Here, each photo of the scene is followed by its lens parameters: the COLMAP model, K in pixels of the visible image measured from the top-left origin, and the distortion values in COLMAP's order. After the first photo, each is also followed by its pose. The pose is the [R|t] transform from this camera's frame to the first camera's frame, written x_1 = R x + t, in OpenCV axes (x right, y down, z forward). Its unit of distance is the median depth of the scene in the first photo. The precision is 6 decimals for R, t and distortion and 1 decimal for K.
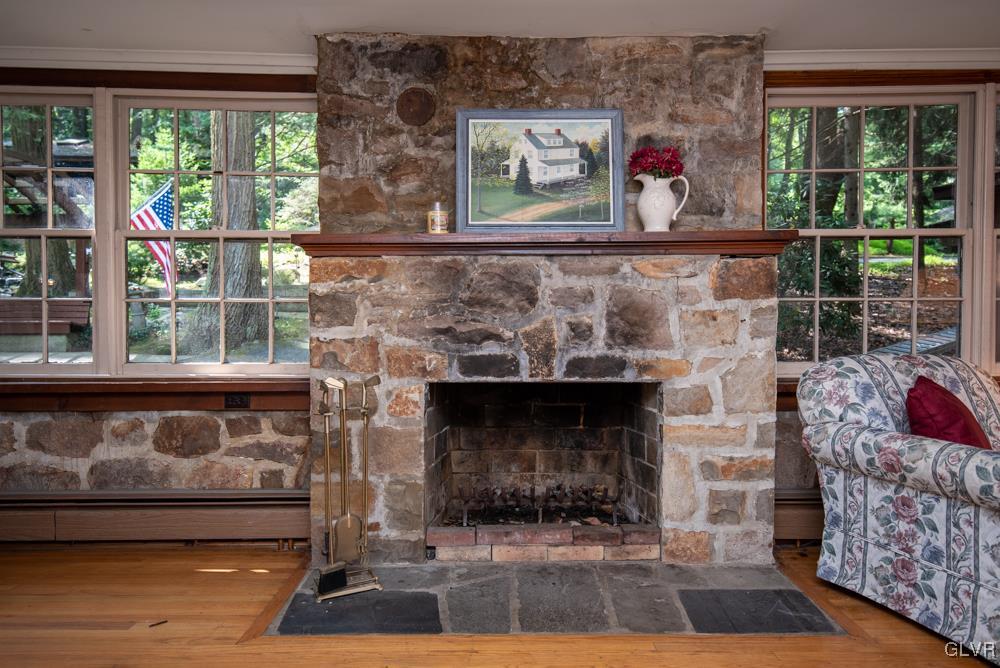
lens RADIAL K [[678.6, 0, 500.0], [0, 678.6, 334.0], [0, 0, 1]] dist [0.022249, -0.000977]
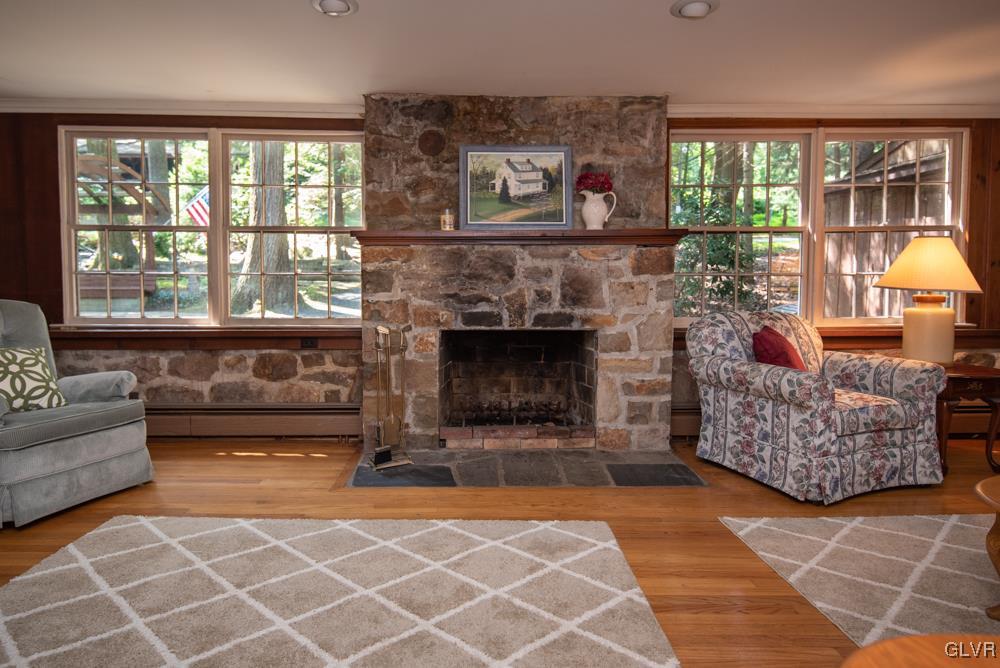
lens RADIAL K [[546.2, 0, 473.8], [0, 546.2, 312.3], [0, 0, 1]] dist [0.001177, 0.000196]
pose [[0.999978, 0.001372, 0.006497, -0.041169], [-0.001537, 0.999677, 0.025375, 0.001469], [-0.006460, -0.025384, 0.999657, -0.198216]]
